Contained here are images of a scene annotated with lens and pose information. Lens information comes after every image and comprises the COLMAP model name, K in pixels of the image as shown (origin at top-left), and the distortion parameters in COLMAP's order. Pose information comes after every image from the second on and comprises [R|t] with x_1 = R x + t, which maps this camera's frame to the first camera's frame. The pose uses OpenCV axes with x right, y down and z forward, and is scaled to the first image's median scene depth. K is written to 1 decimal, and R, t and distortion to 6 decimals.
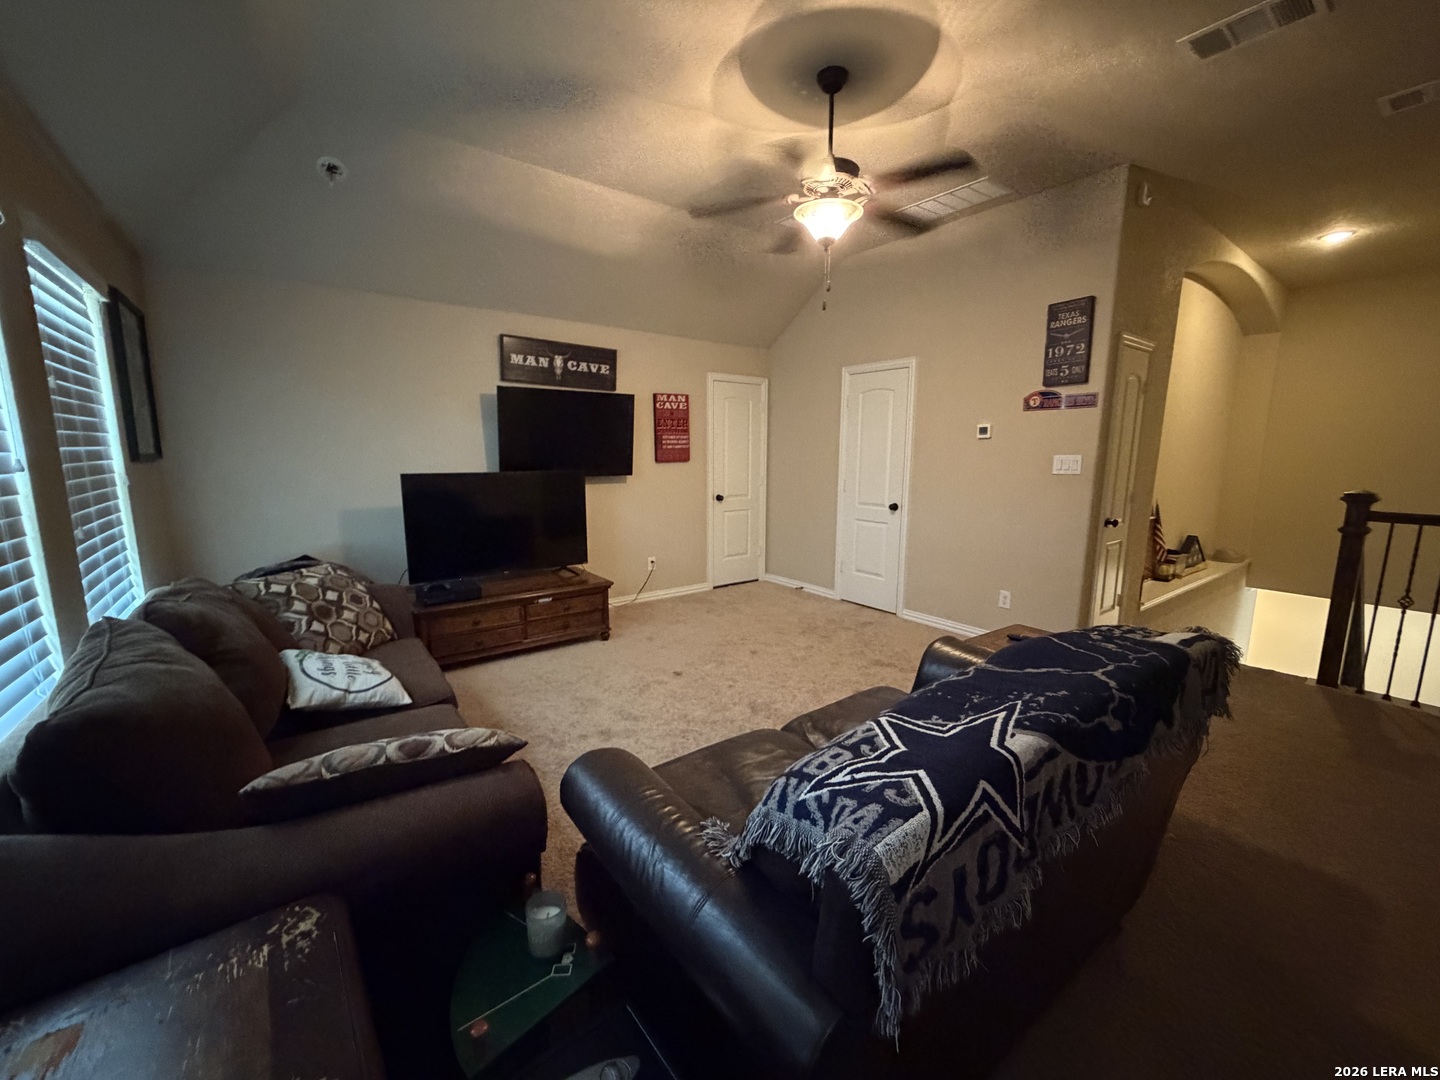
lens RADIAL K [[572.6, 0, 718.4], [0, 572.6, 539.4], [0, 0, 1]] dist [-0.001005, 0.000407]
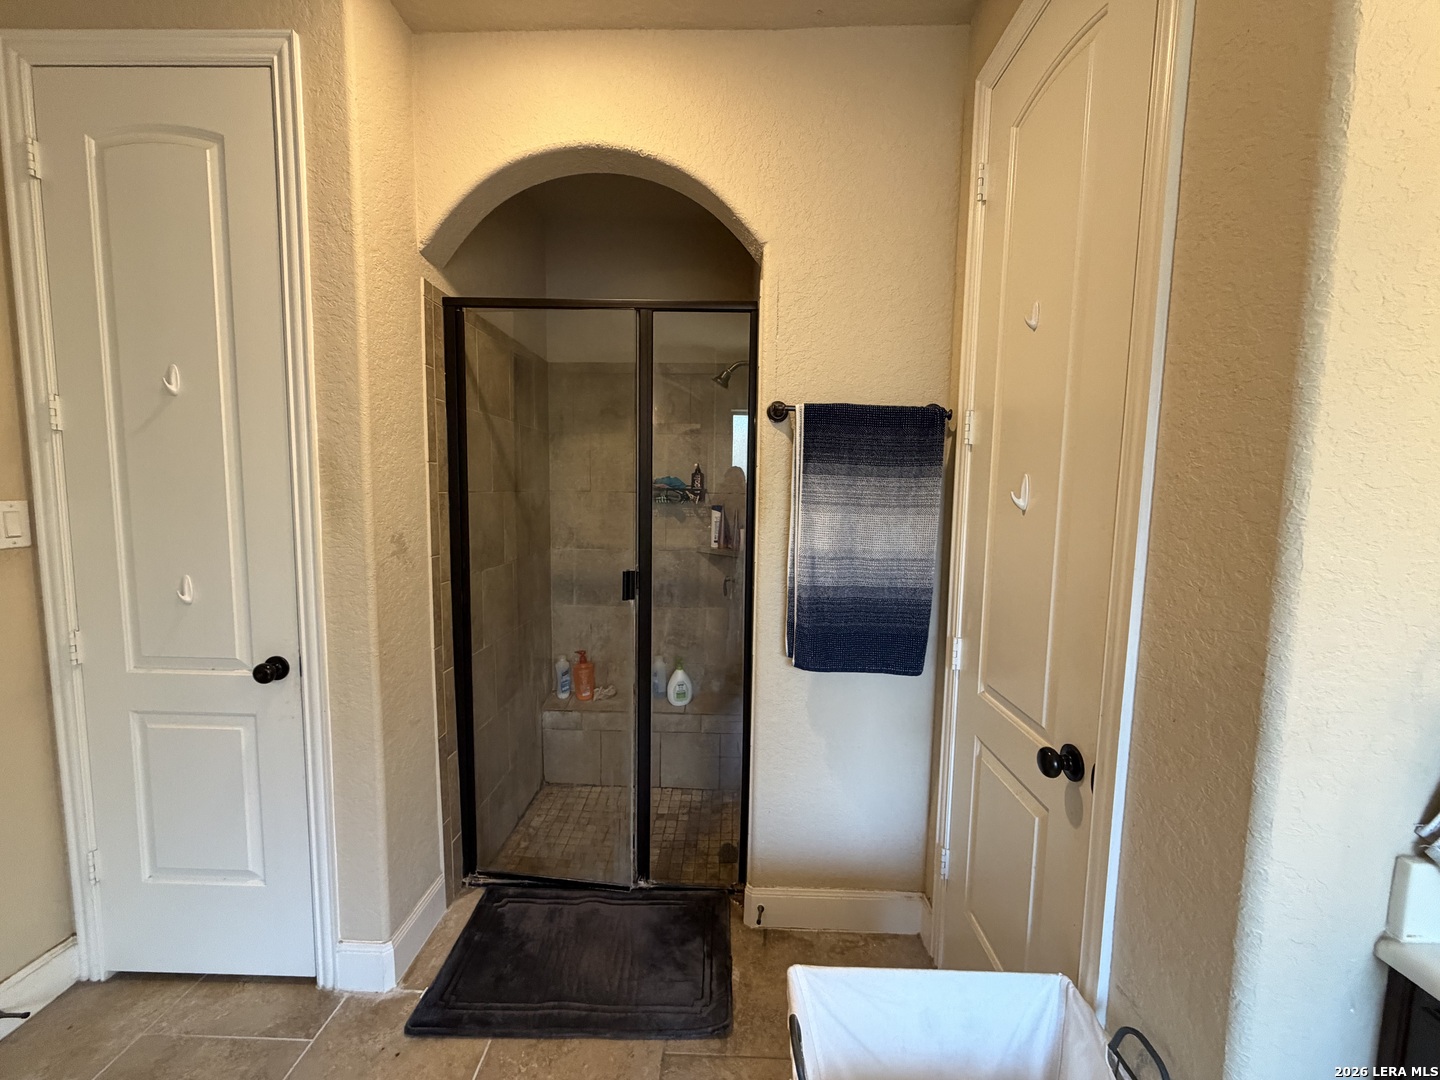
lens RADIAL K [[572.6, 0, 720.0], [0, 572.6, 540.9], [0, 0, 1]] dist [-0.001005, 0.000407]
pose [[0.625714, -0.068112, 0.777073, 0.226054], [0.111861, 0.993719, -0.002972, -0.094267], [-0.771990, 0.088784, 0.629403, 0.632292]]
